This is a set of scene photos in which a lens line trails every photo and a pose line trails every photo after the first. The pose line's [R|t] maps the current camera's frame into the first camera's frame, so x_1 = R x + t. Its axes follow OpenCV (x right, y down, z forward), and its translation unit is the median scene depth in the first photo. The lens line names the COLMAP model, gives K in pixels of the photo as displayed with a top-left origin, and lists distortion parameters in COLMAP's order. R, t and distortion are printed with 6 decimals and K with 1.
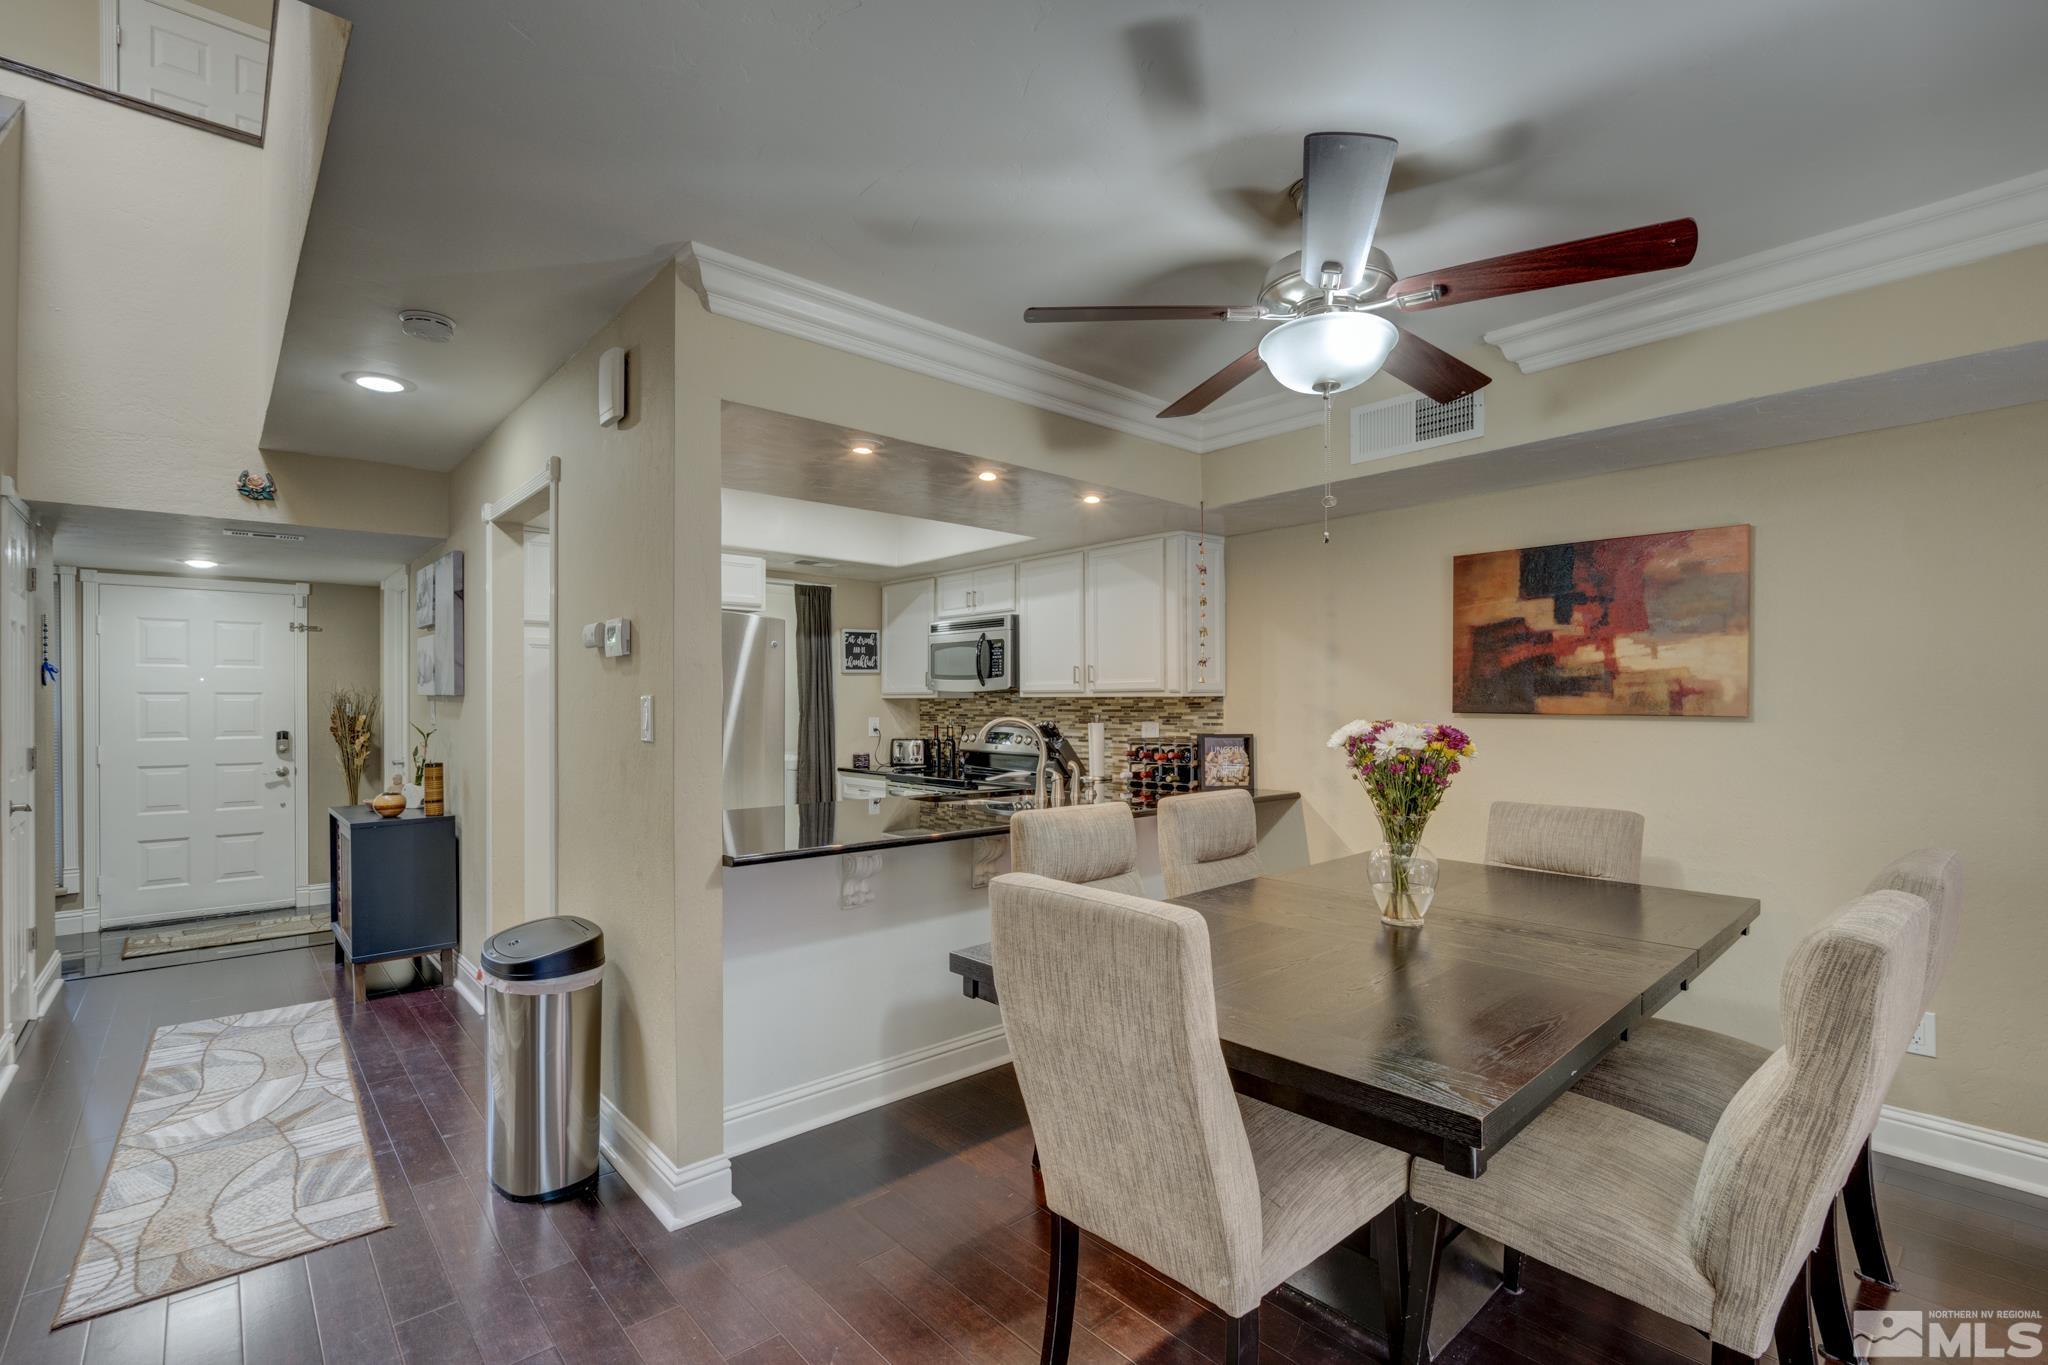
lens RADIAL K [[913.4, 0, 1027.4], [0, 913.4, 707.1], [0, 0, 1]] dist [-0.000221, -0.002732]
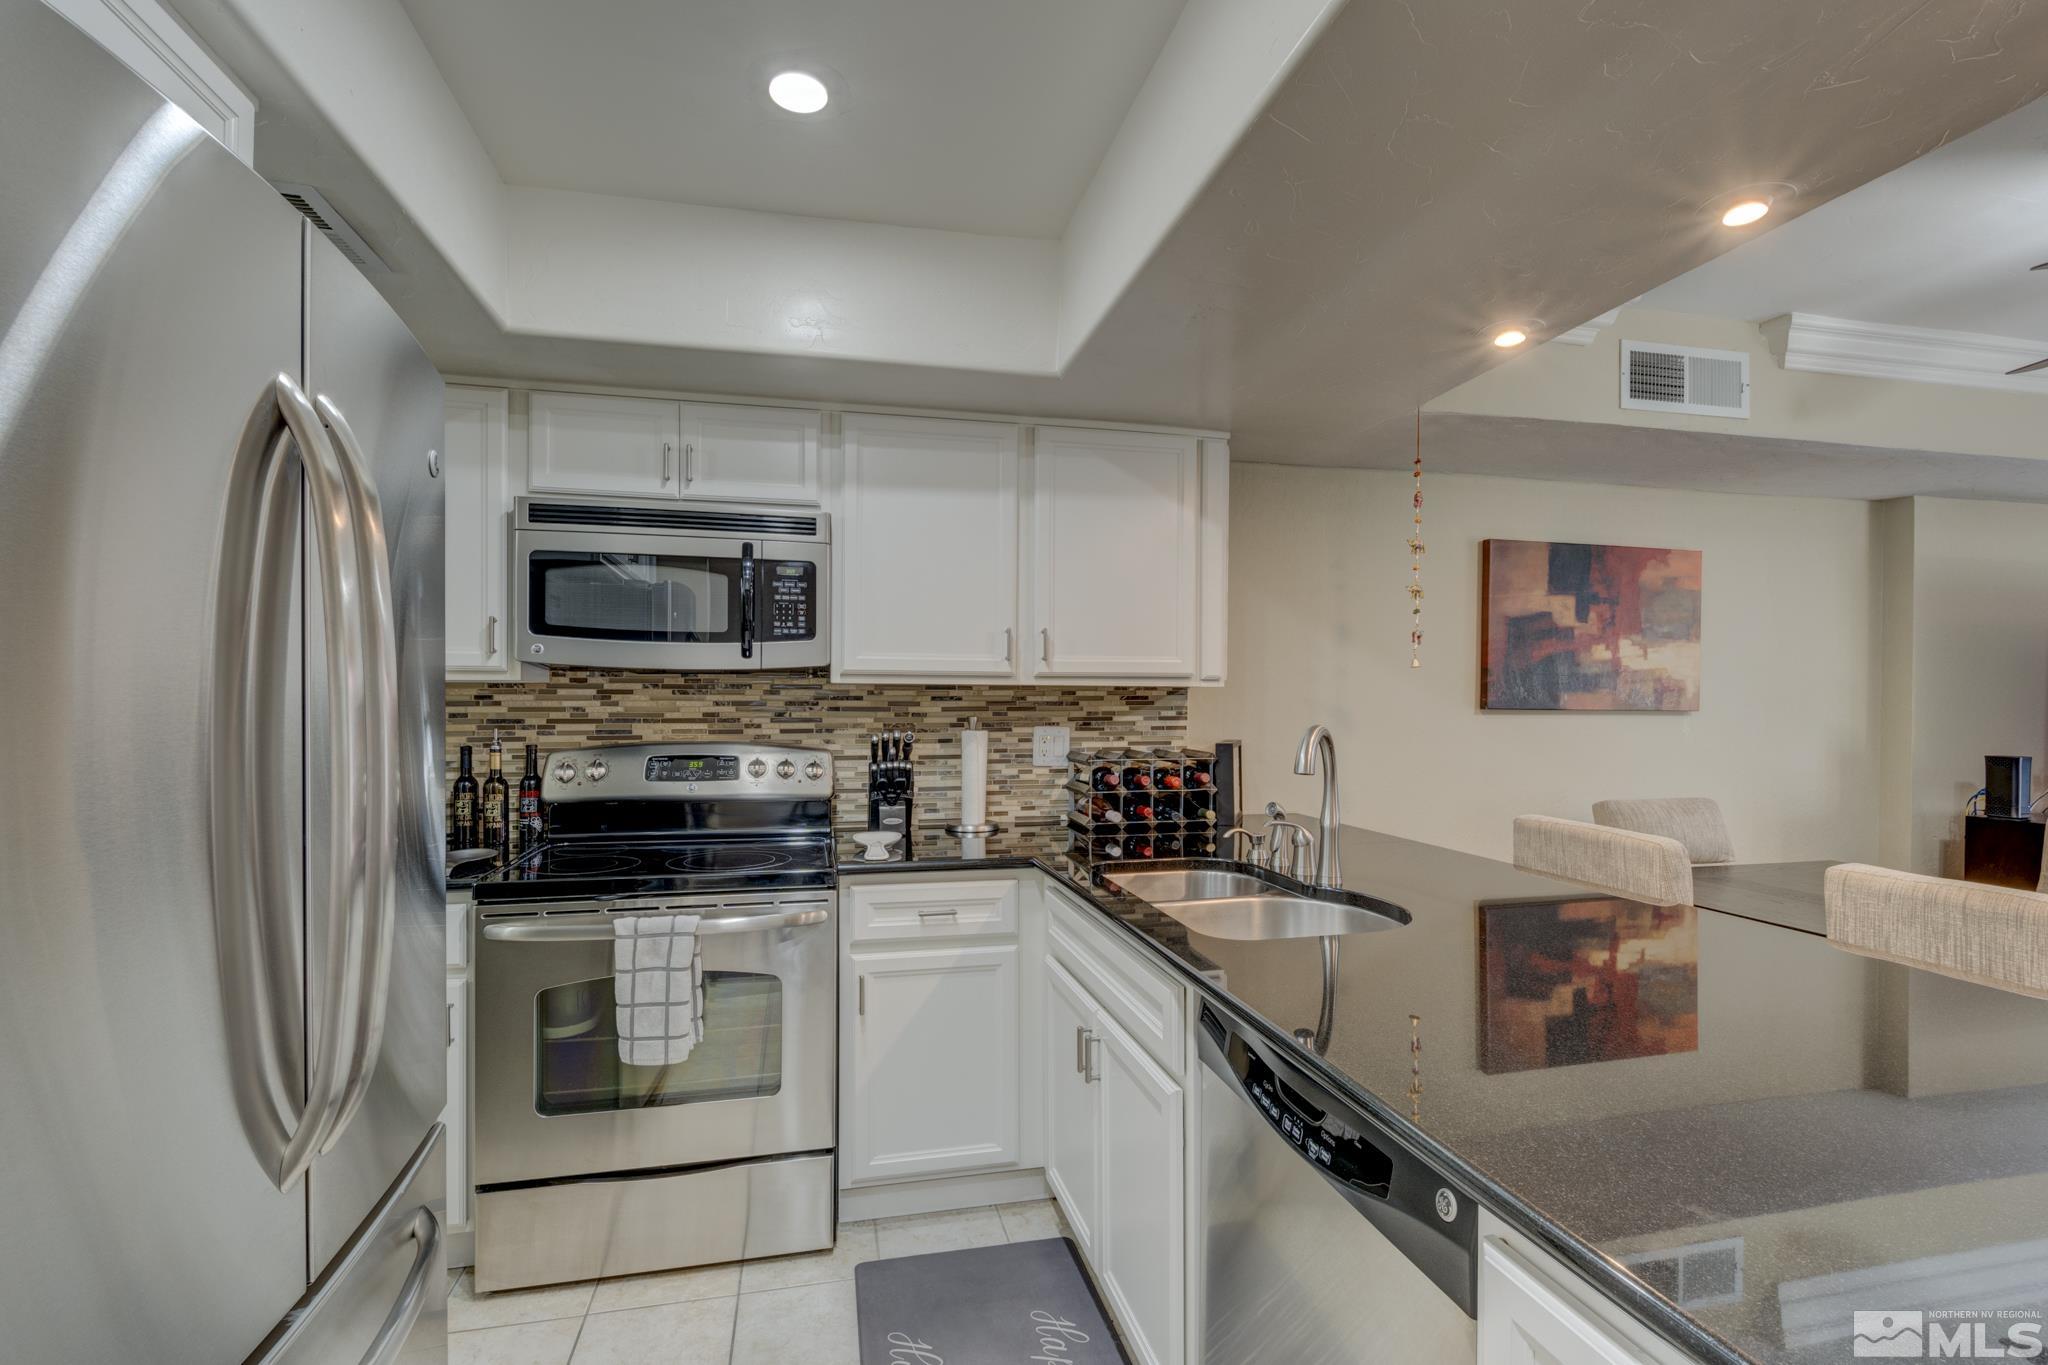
lens RADIAL K [[913.4, 0, 1044.1], [0, 913.4, 698.1], [0, 0, 1]] dist [-0.000221, -0.002732]
pose [[0.480944, 0.004466, 0.876740, -0.598936], [0.000352, 0.999986, -0.005287, -0.000047], [-0.876751, 0.002851, 0.480936, 1.025990]]
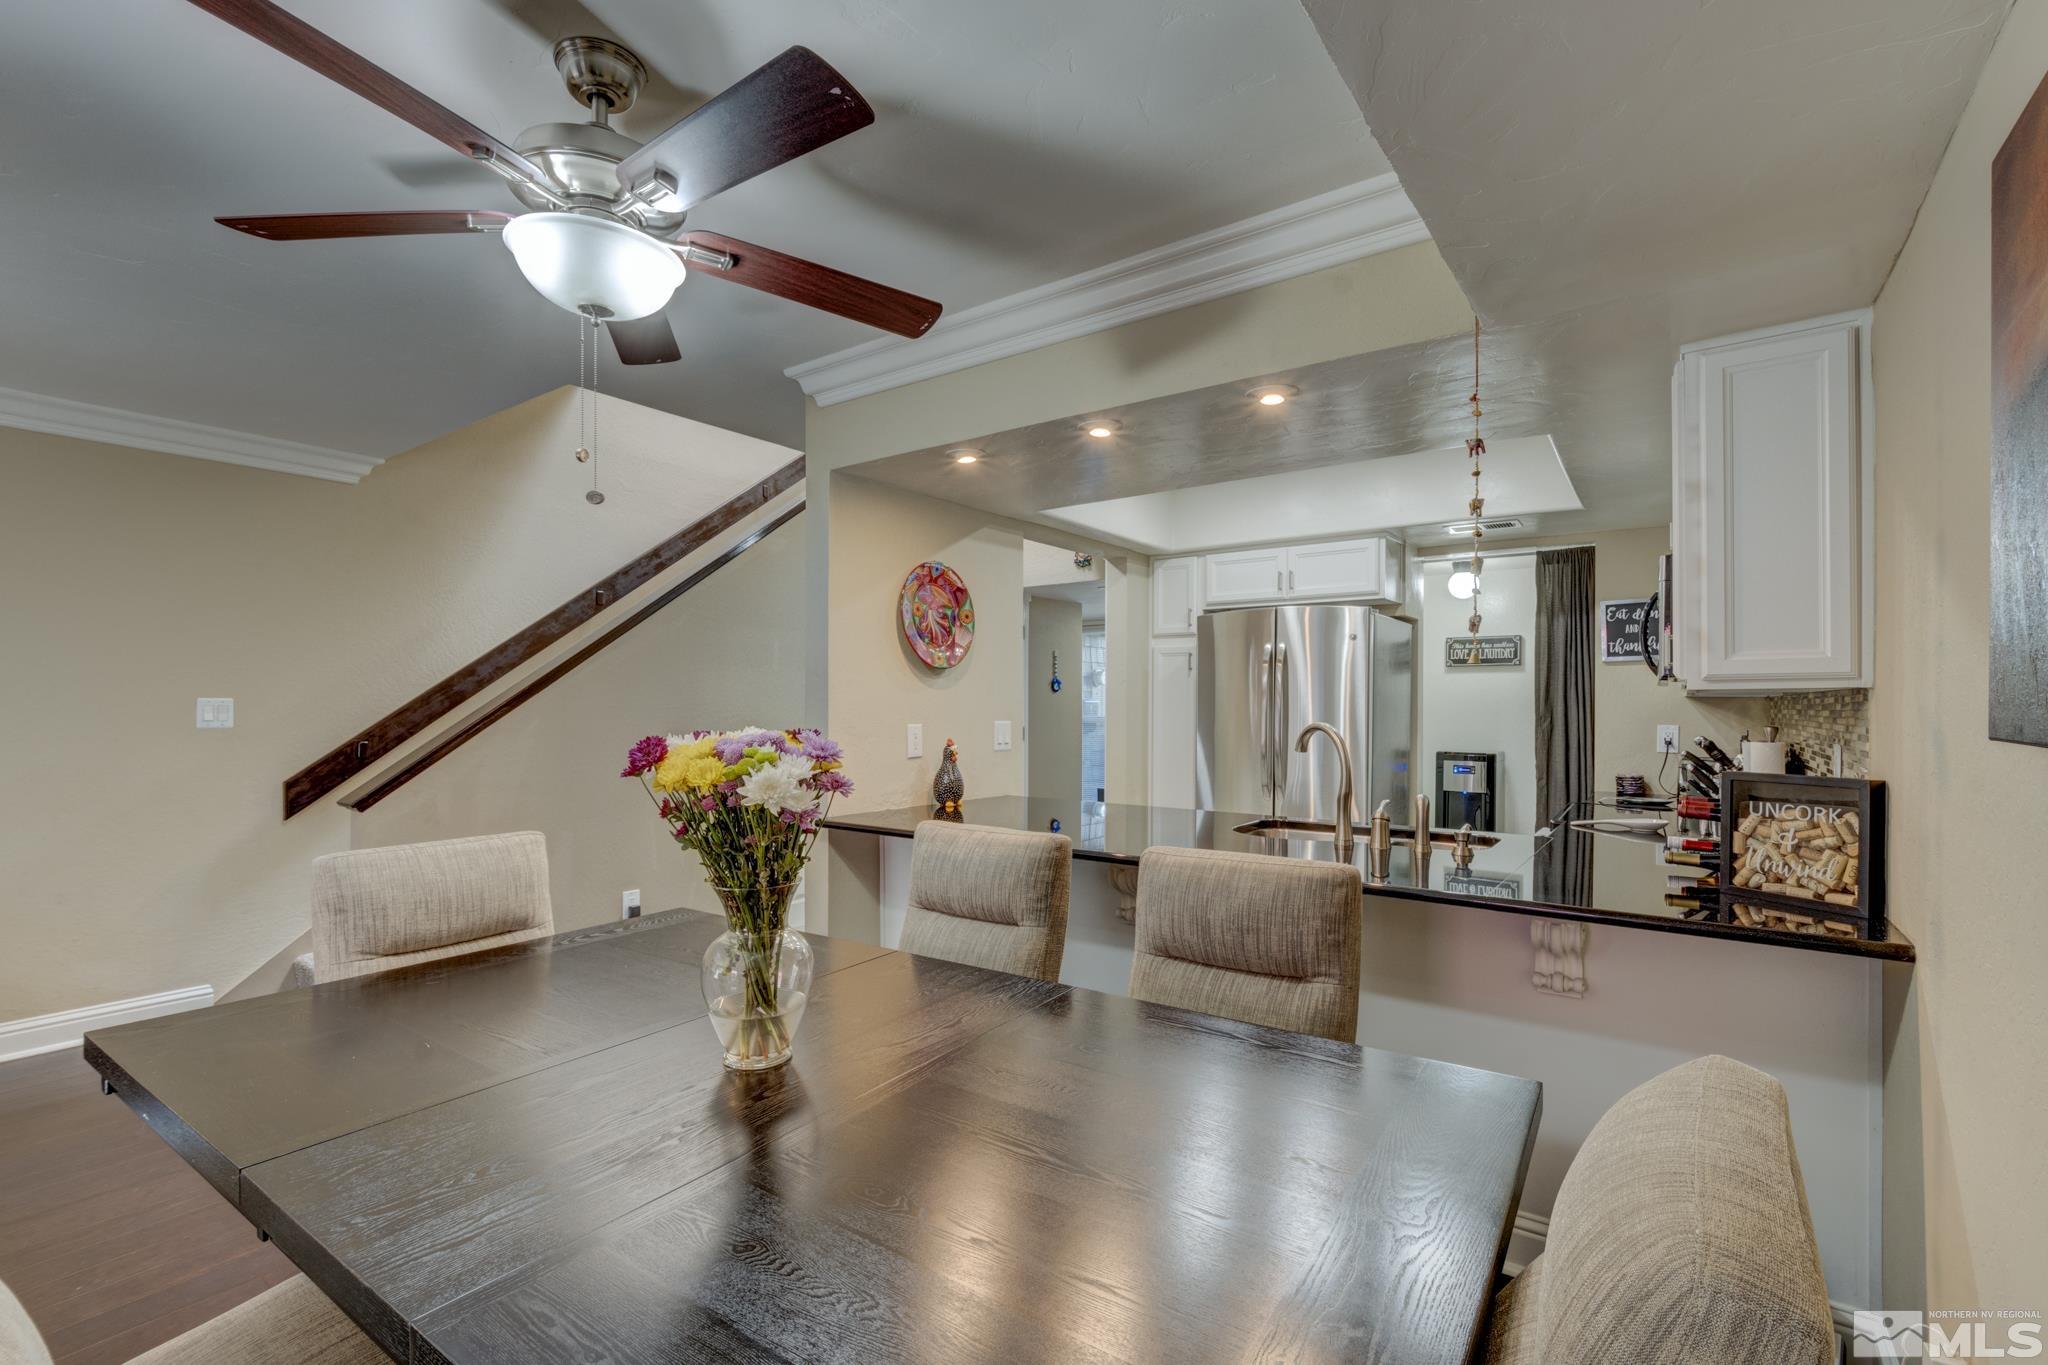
lens RADIAL K [[913.4, 0, 1034.1], [0, 913.4, 720.1], [0, 0, 1]] dist [-0.000221, -0.002732]
pose [[0.228284, 0.019482, -0.973400, 0.725877], [-0.005283, 0.999810, 0.018771, -0.004326], [0.973580, 0.000857, 0.228344, 0.710019]]
